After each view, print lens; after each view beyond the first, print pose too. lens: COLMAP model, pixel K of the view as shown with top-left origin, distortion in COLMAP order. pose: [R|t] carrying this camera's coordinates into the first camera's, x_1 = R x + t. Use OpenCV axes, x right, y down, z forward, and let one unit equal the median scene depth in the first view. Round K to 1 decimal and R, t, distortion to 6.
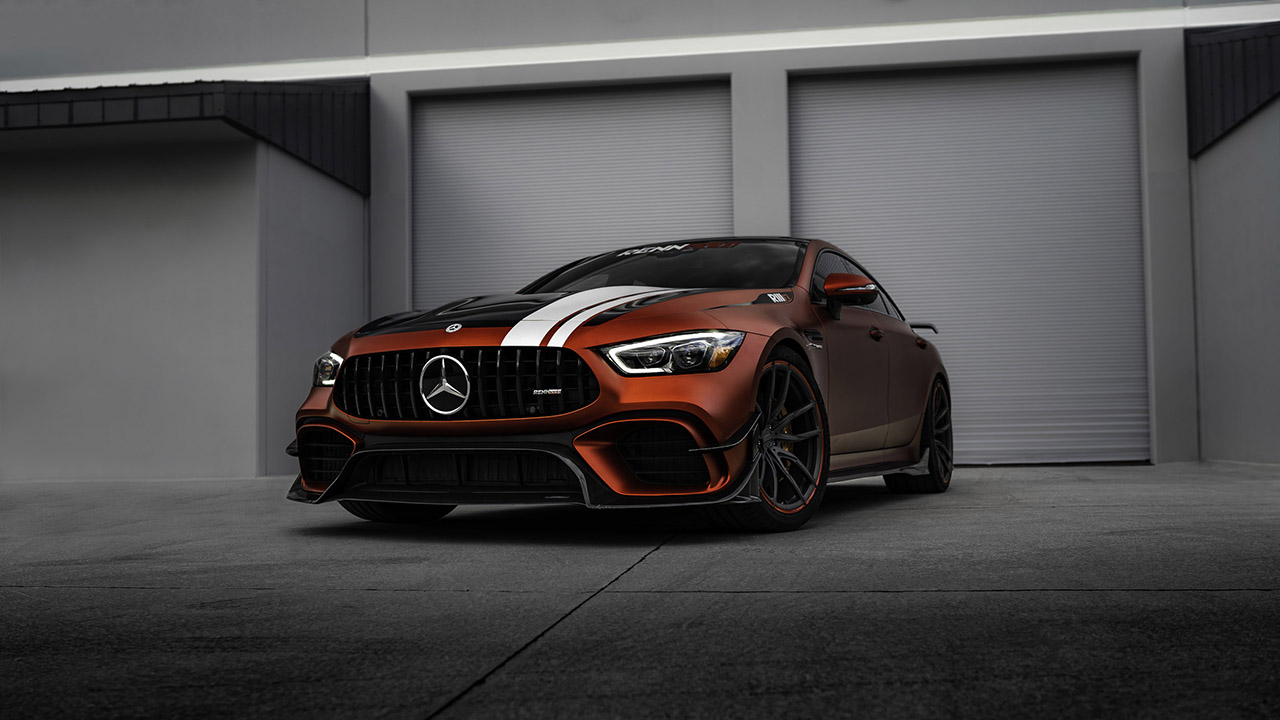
lens RADIAL K [[1301.6, 0, 646.8], [0, 1301.6, 370.0], [0, 0, 1]] dist [-0.014800, 0.000000]
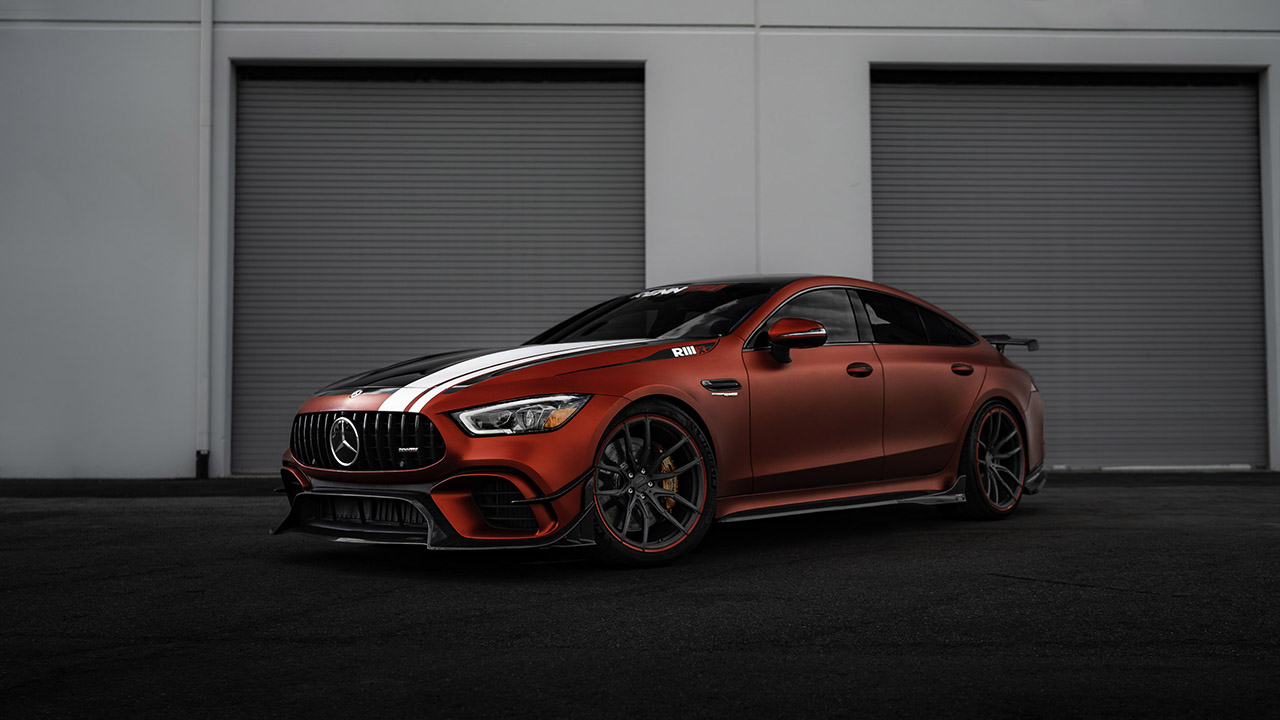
lens RADIAL K [[1301.6, 0, 630.5], [0, 1301.6, 366.8], [0, 0, 1]] dist [-0.014800, 0.000000]
pose [[0.951268, -0.011612, -0.308148, 0.476102], [0.017599, 0.999706, 0.016658, -0.074229], [0.307864, -0.021269, 0.951193, -0.072947]]
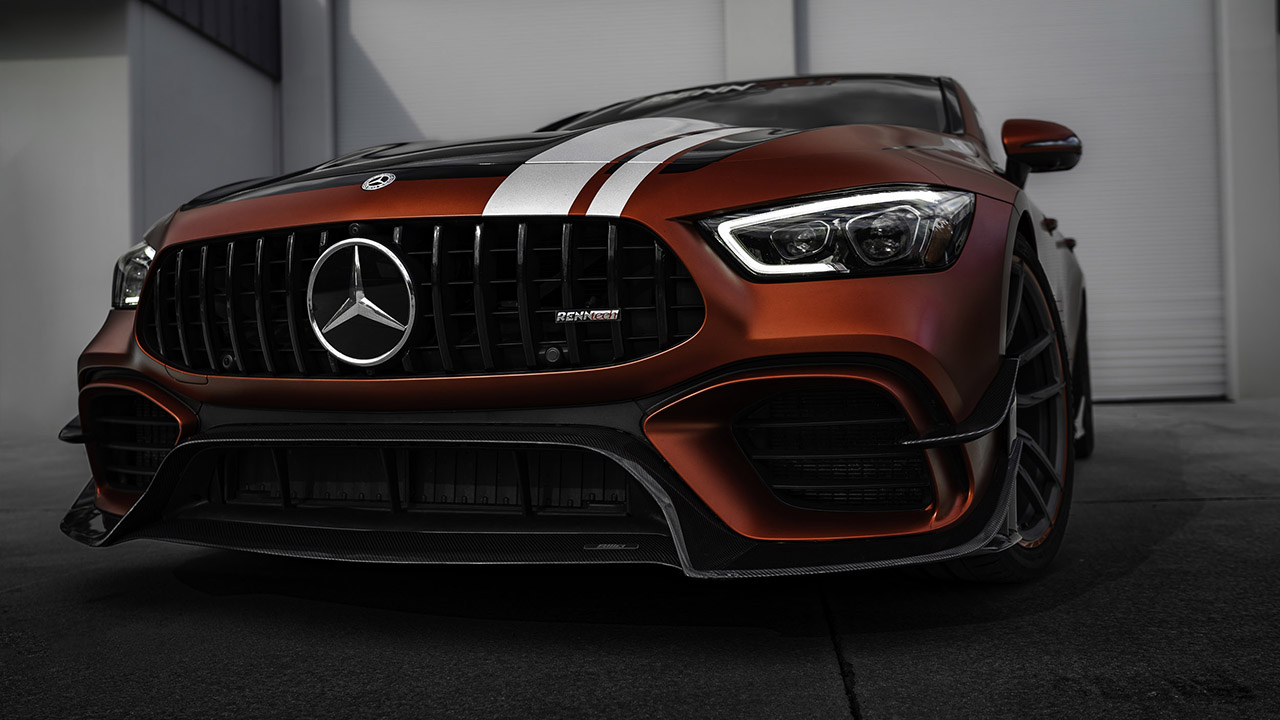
lens RADIAL K [[1301.6, 0, 654.2], [0, 1301.6, 360.9], [0, 0, 1]] dist [-0.014800, 0.000000]
pose [[0.998969, -0.006983, 0.044847, -0.071717], [0.004617, 0.998603, 0.052645, 0.008420], [-0.045152, -0.052384, 0.997606, 0.532698]]
